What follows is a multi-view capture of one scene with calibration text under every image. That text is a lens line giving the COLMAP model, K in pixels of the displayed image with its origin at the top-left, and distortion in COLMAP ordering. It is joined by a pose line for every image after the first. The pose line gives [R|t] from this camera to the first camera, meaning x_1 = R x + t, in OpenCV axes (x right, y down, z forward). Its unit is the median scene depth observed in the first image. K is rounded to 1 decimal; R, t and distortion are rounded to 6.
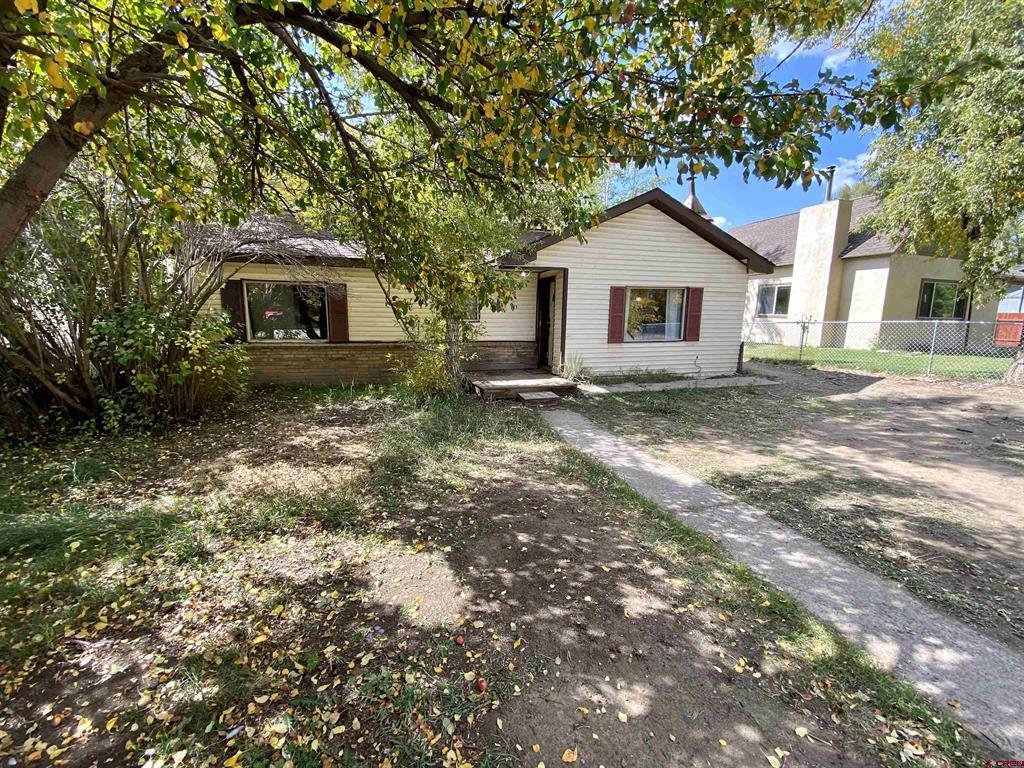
lens RADIAL K [[411.8, 0, 512.0], [0, 411.8, 384.0], [0, 0, 1]] dist [0.020399, -0.020423]
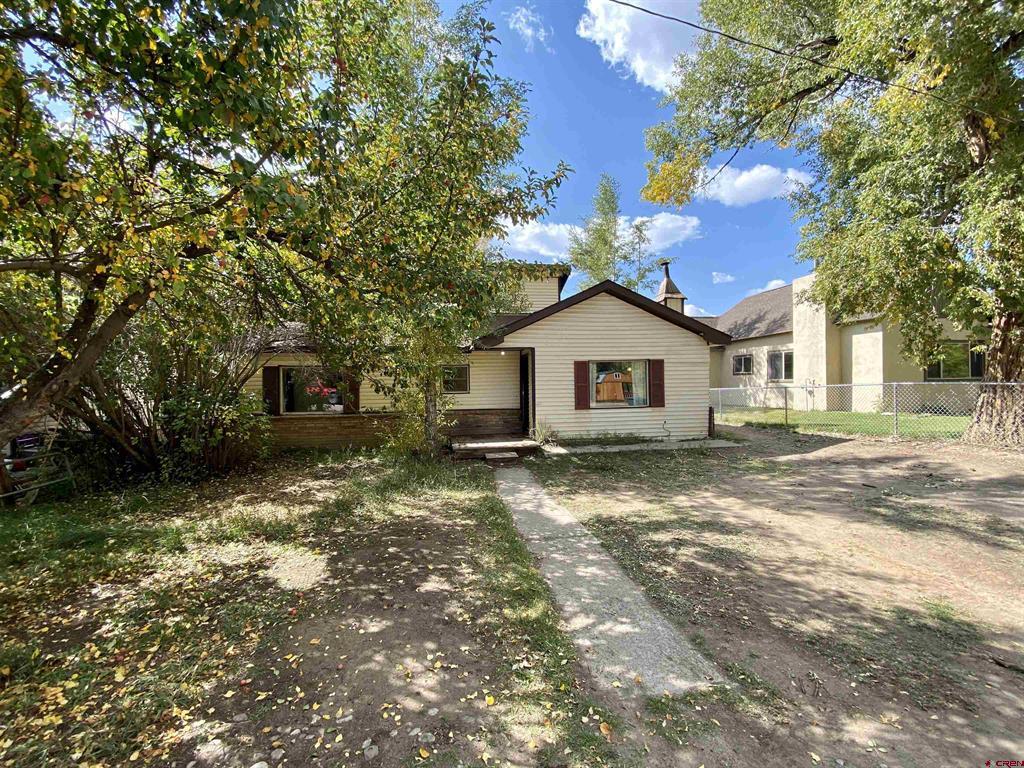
lens RADIAL K [[411.8, 0, 512.0], [0, 411.8, 384.0], [0, 0, 1]] dist [0.020399, -0.020423]
pose [[0.990941, -0.024894, -0.131970, 0.419416], [0.002592, 0.986032, -0.166536, 0.036428], [0.134272, 0.164686, 0.977164, -0.271136]]
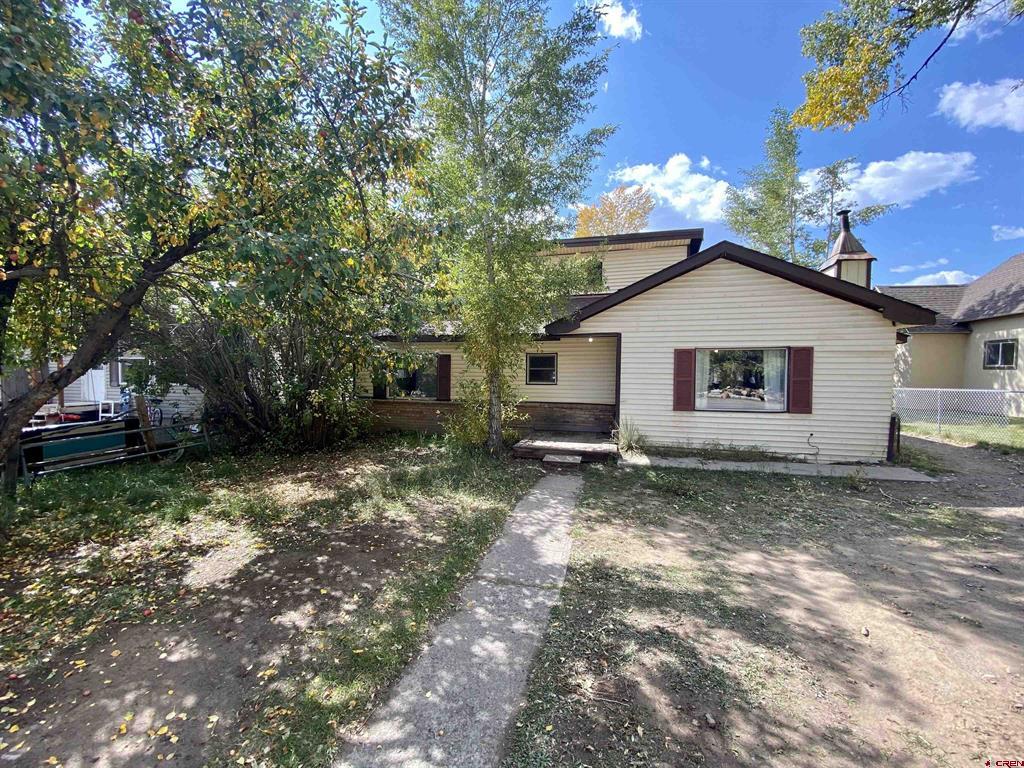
lens RADIAL K [[414.1, 0, 512.0], [0, 414.1, 384.0], [0, 0, 1]] dist [0.011915, -0.016092]
pose [[0.854907, 0.012878, -0.518622, 0.798185], [-0.085249, 0.989589, -0.115955, -0.043348], [0.511730, 0.143343, 0.847104, 0.089781]]
